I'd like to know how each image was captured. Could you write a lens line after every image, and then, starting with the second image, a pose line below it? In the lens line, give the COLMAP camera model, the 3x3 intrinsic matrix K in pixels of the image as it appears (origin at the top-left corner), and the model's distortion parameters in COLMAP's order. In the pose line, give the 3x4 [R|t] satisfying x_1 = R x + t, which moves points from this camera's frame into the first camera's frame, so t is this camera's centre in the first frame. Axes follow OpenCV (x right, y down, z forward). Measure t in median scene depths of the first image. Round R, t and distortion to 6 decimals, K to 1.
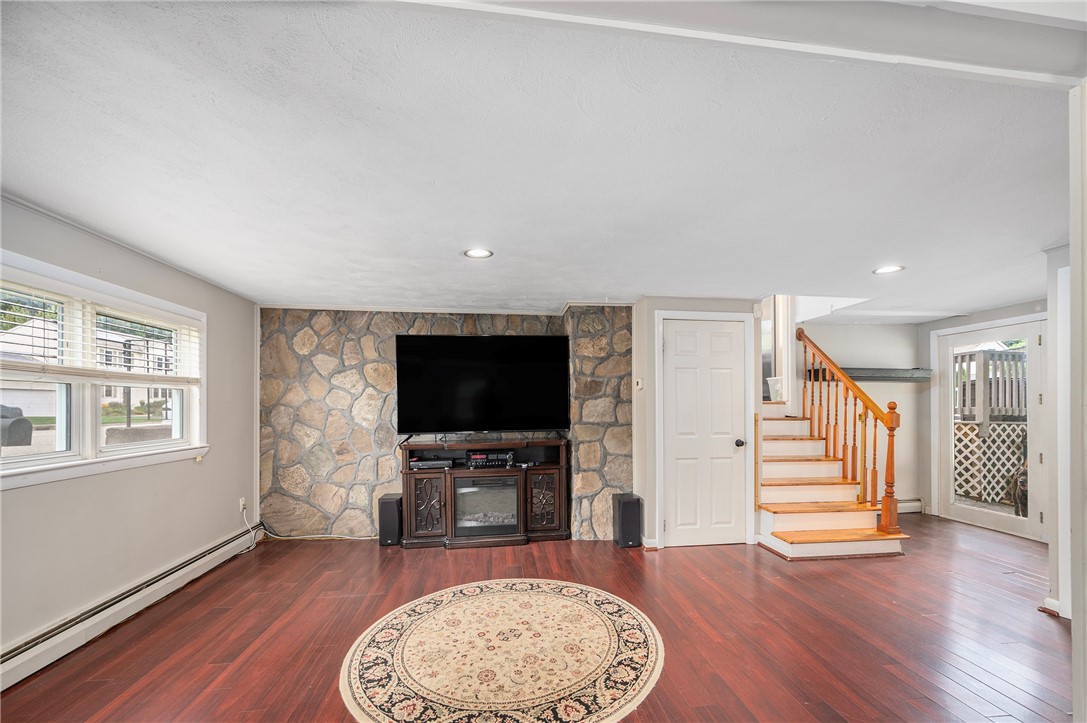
lens RADIAL K [[432.7, 0, 553.0], [0, 432.7, 406.2], [0, 0, 1]] dist [-0.000929, 0.000296]
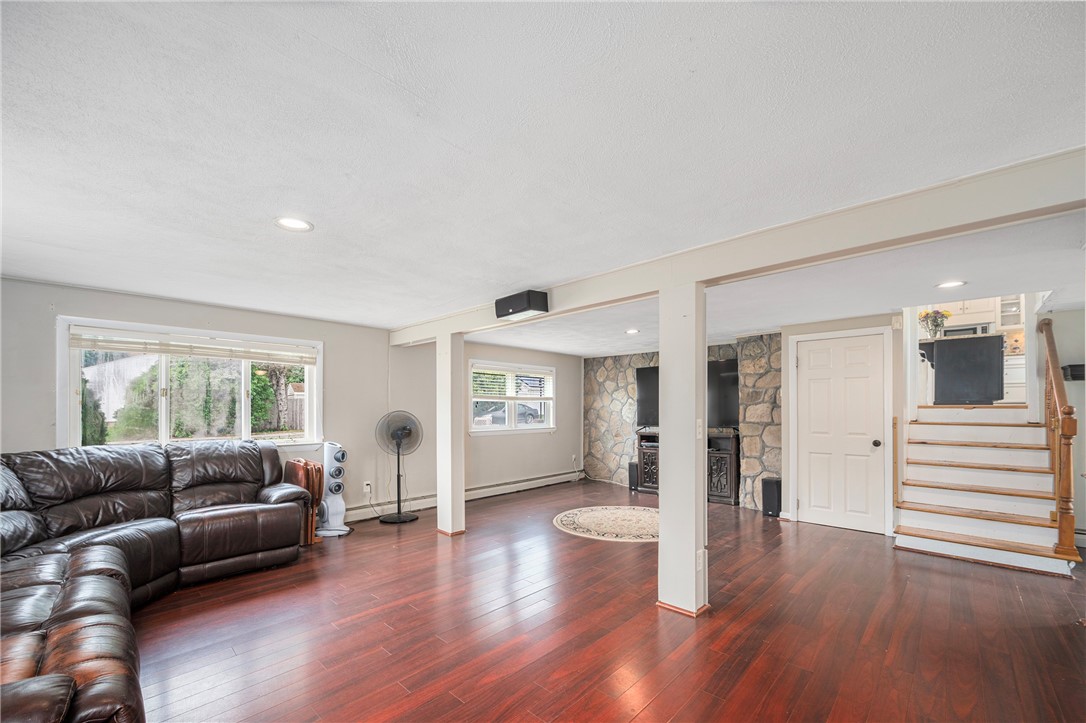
lens RADIAL K [[432.3, 0, 552.5], [0, 432.3, 406.2], [0, 0, 1]] dist [-0.000929, 0.000296]
pose [[0.636767, -0.003645, -0.771047, 0.731010], [-0.000132, 0.999988, -0.004836, -0.005413], [0.771056, 0.003182, 0.636759, -0.343469]]
